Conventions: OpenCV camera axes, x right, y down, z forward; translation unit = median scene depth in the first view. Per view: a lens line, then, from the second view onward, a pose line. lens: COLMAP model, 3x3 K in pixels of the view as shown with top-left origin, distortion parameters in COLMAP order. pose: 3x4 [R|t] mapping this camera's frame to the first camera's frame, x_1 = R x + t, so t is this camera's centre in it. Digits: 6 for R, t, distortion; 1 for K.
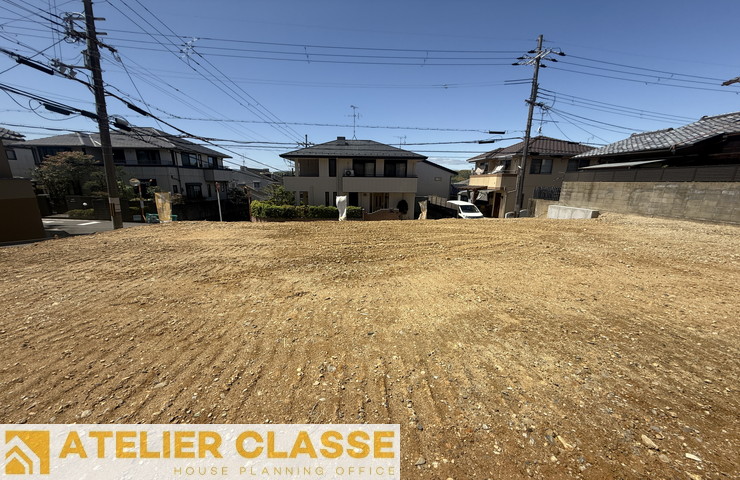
lens RADIAL K [[294.2, 0, 368.4], [0, 294.2, 254.2], [0, 0, 1]] dist [-0.001762, 0.001136]
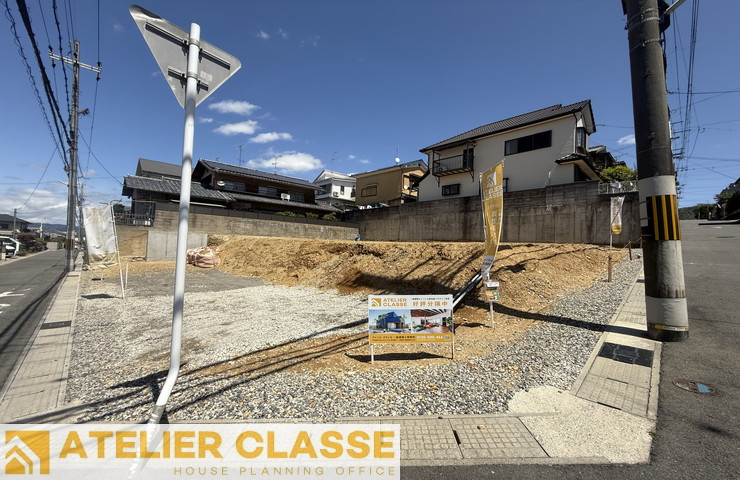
lens RADIAL K [[294.2, 0, 368.0], [0, 294.2, 241.8], [0, 0, 1]] dist [-0.001762, 0.001136]
pose [[-0.656893, -0.016460, 0.753804, -0.494409], [0.143352, 0.978799, 0.146295, -0.118263], [-0.740231, 0.204159, -0.640607, 0.771926]]
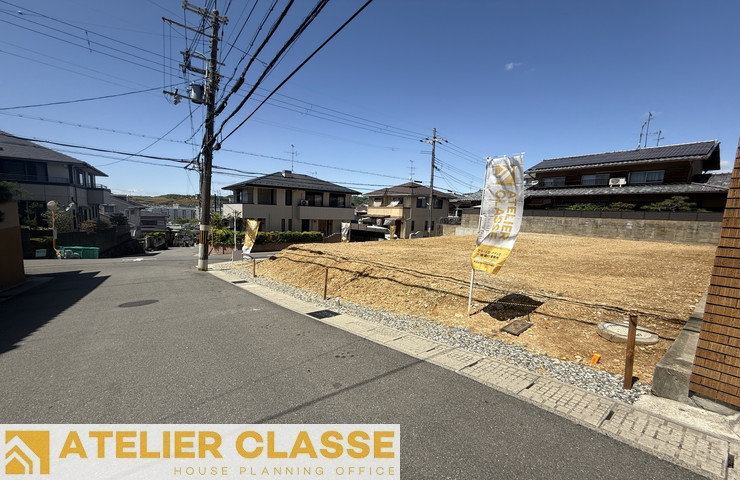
lens RADIAL K [[294.2, 0, 368.8], [0, 294.2, 248.8], [0, 0, 1]] dist [-0.001762, 0.001136]
pose [[0.817642, -0.052679, 0.573312, -0.537309], [0.113023, 0.991115, -0.070122, 0.010614], [-0.564524, 0.122132, 0.816331, -0.055735]]
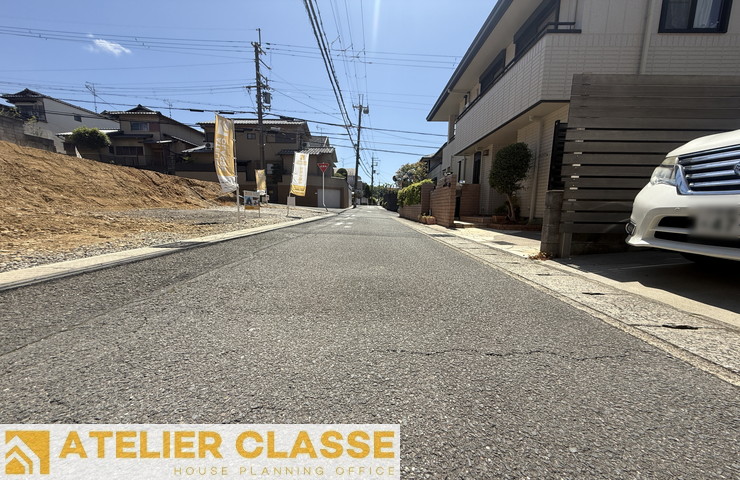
lens RADIAL K [[294.2, 0, 367.5], [0, 294.2, 248.9], [0, 0, 1]] dist [-0.001762, 0.001136]
pose [[-0.051726, 0.125157, -0.990788, 0.443969], [-0.252931, 0.958127, 0.134236, -0.093258], [0.966101, 0.257544, -0.017904, 0.933891]]
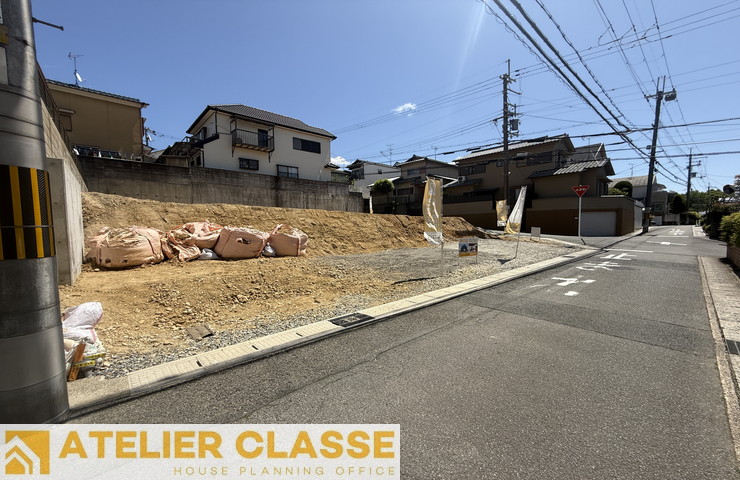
lens RADIAL K [[294.2, 0, 368.8], [0, 294.2, 245.1], [0, 0, 1]] dist [-0.001762, 0.001136]
pose [[-0.765716, 0.036855, -0.642122, 0.404919], [-0.150538, 0.960357, 0.234633, -0.135881], [0.625313, 0.276326, -0.729813, 0.961083]]
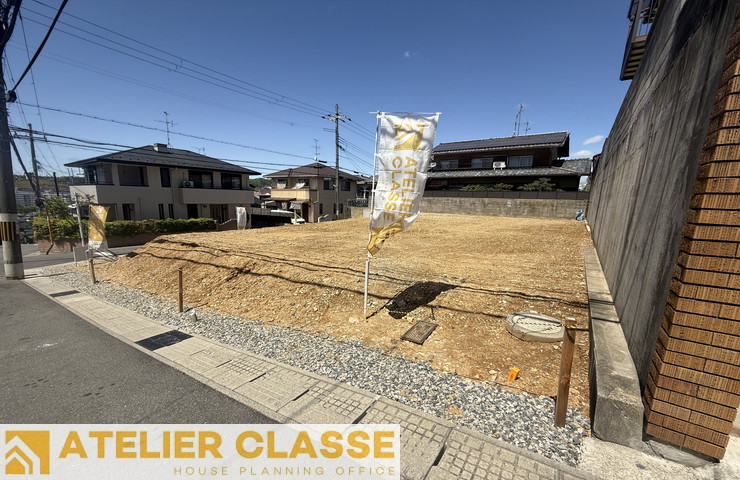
lens RADIAL K [[294.2, 0, 368.7], [0, 294.2, 253.9], [0, 0, 1]] dist [-0.001762, 0.001136]
pose [[0.613971, -0.142798, 0.776304, -0.490877], [0.173387, 0.983877, 0.043850, 0.008205], [-0.770050, 0.107679, 0.628831, -0.032504]]
